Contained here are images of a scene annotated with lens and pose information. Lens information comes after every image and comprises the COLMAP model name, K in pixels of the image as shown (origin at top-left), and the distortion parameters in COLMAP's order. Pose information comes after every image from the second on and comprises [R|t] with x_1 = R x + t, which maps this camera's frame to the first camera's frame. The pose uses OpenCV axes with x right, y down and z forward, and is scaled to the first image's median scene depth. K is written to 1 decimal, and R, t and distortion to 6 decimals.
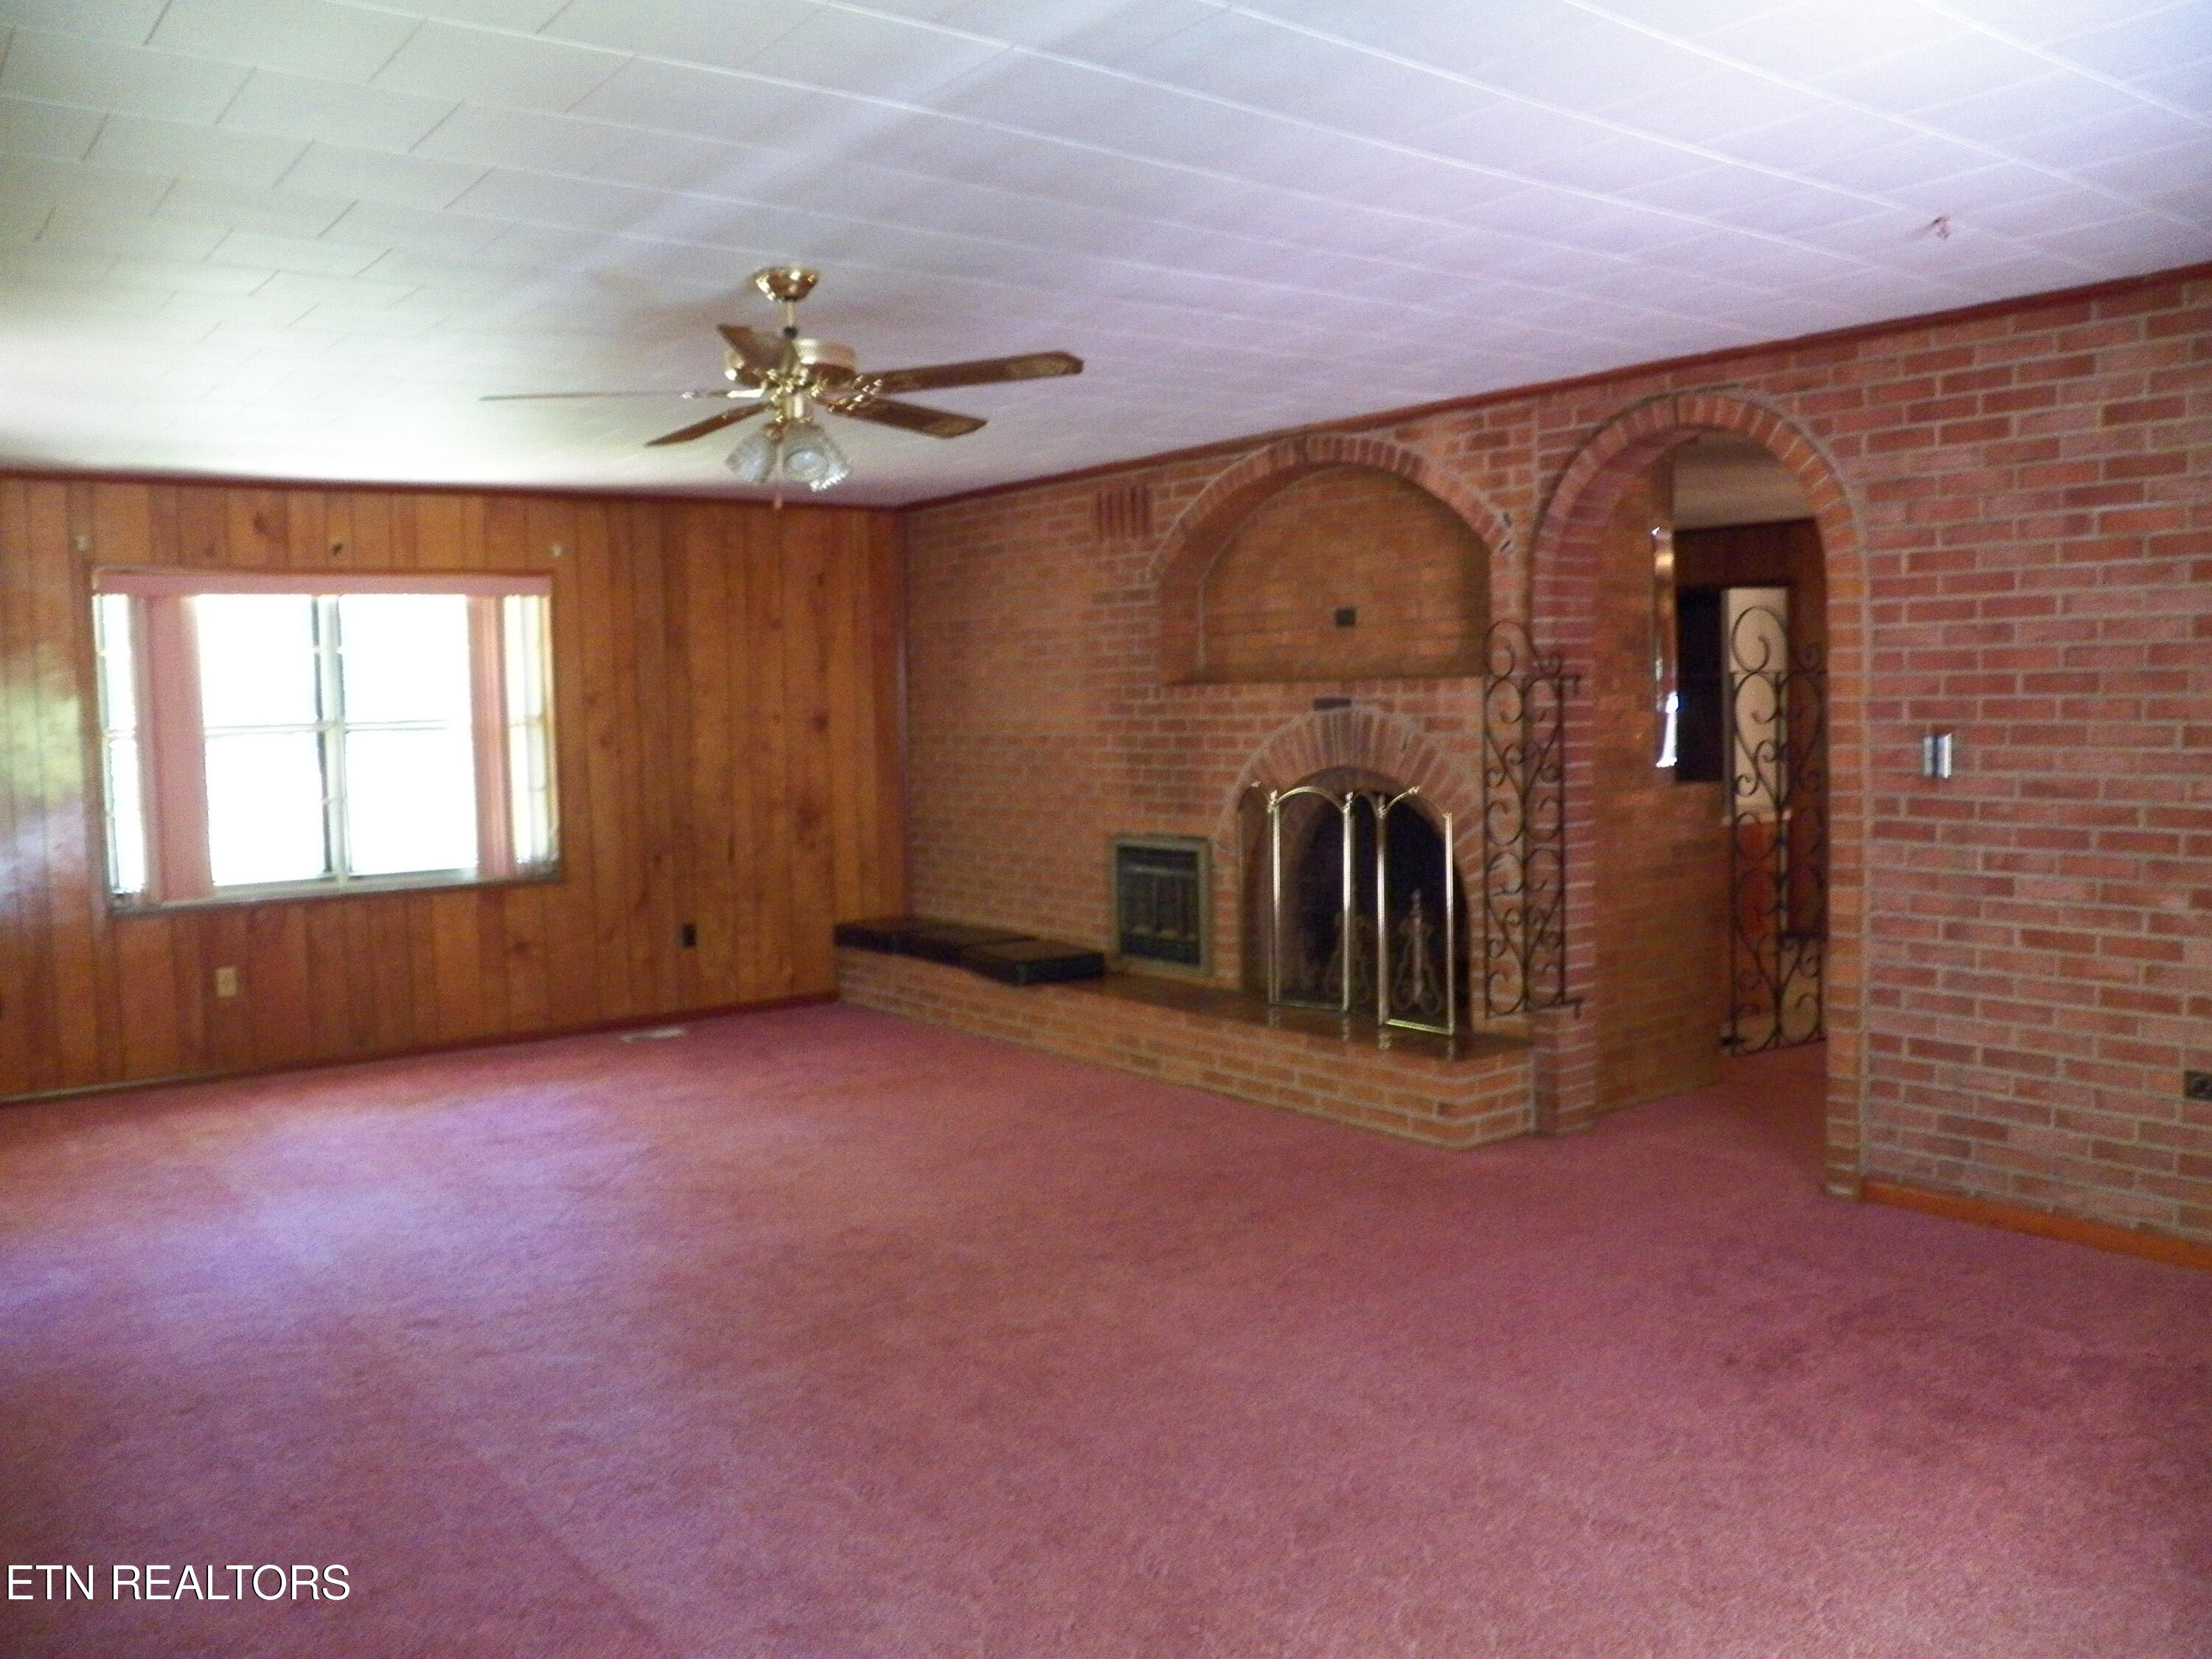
lens RADIAL K [[1805.3, 0, 1106.0], [0, 1805.3, 829.5], [0, 0, 1]] dist [-0.147499, 0.110494]
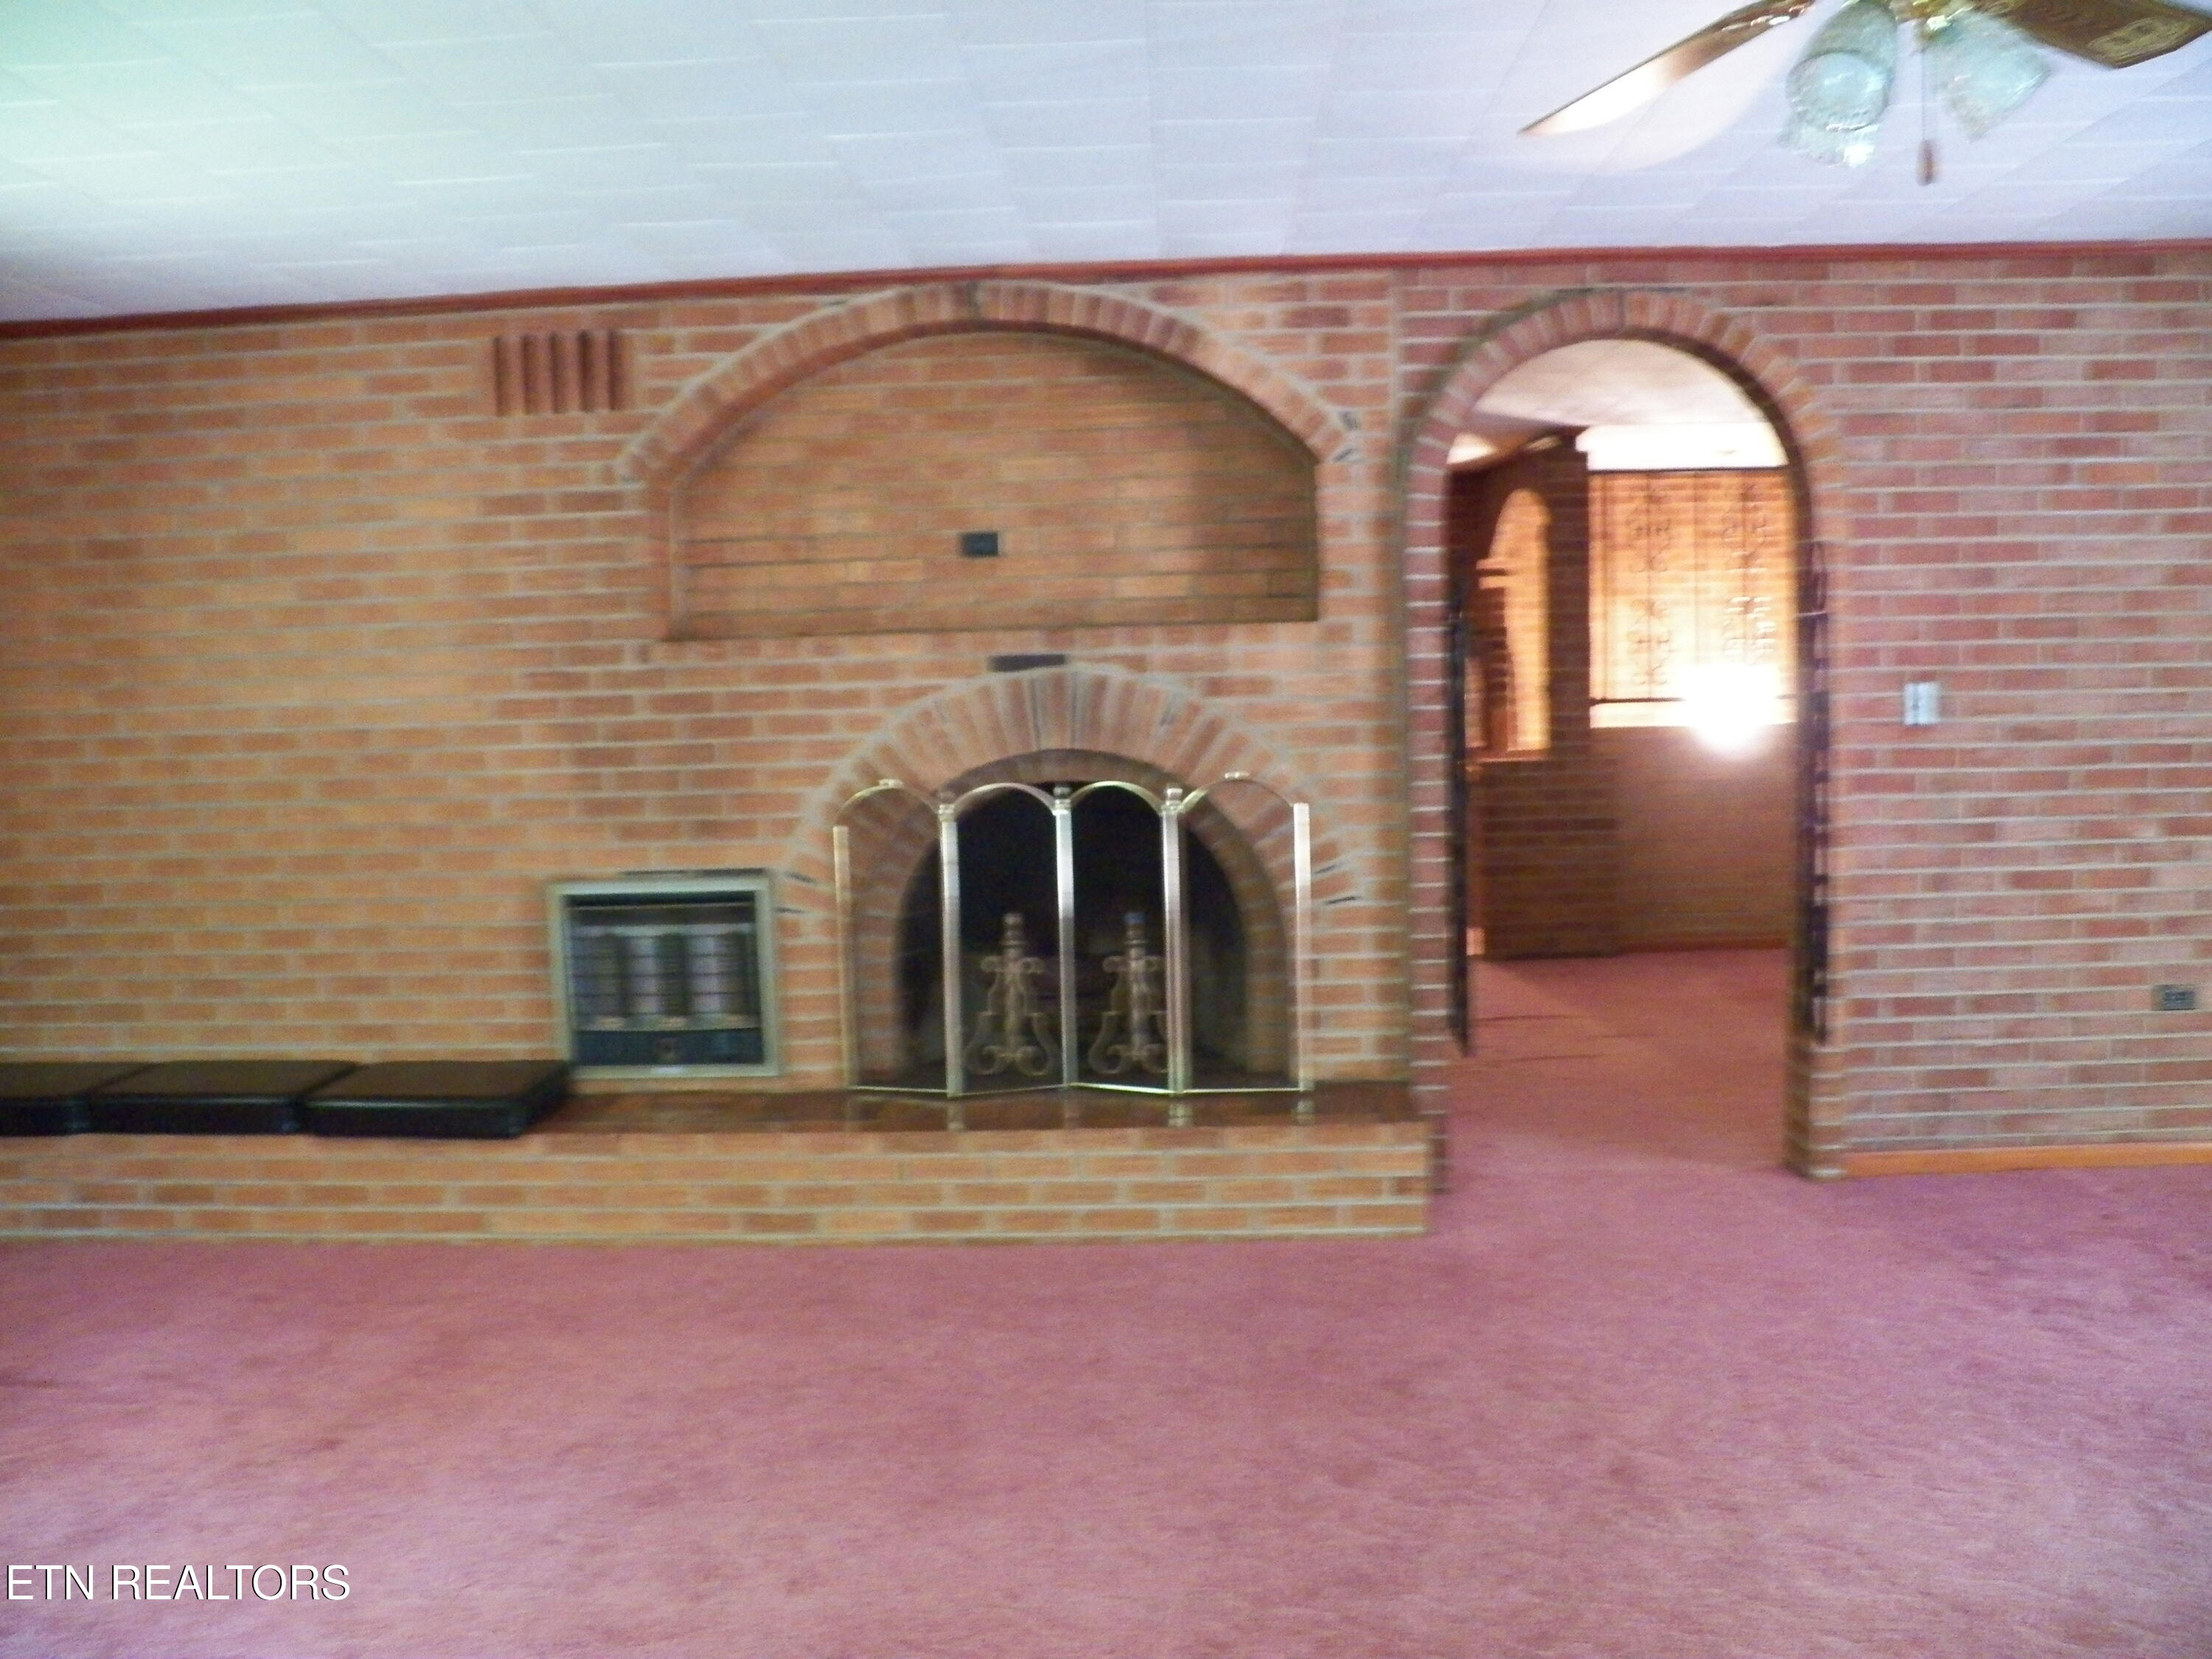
lens RADIAL K [[1805.3, 0, 1106.0], [0, 1805.3, 829.5], [0, 0, 1]] dist [-0.147499, 0.110494]
pose [[0.637841, -0.064726, 0.767443, -0.453080], [0.068355, 0.997288, 0.027299, -0.024075], [-0.767129, 0.035046, 0.640535, 0.586053]]
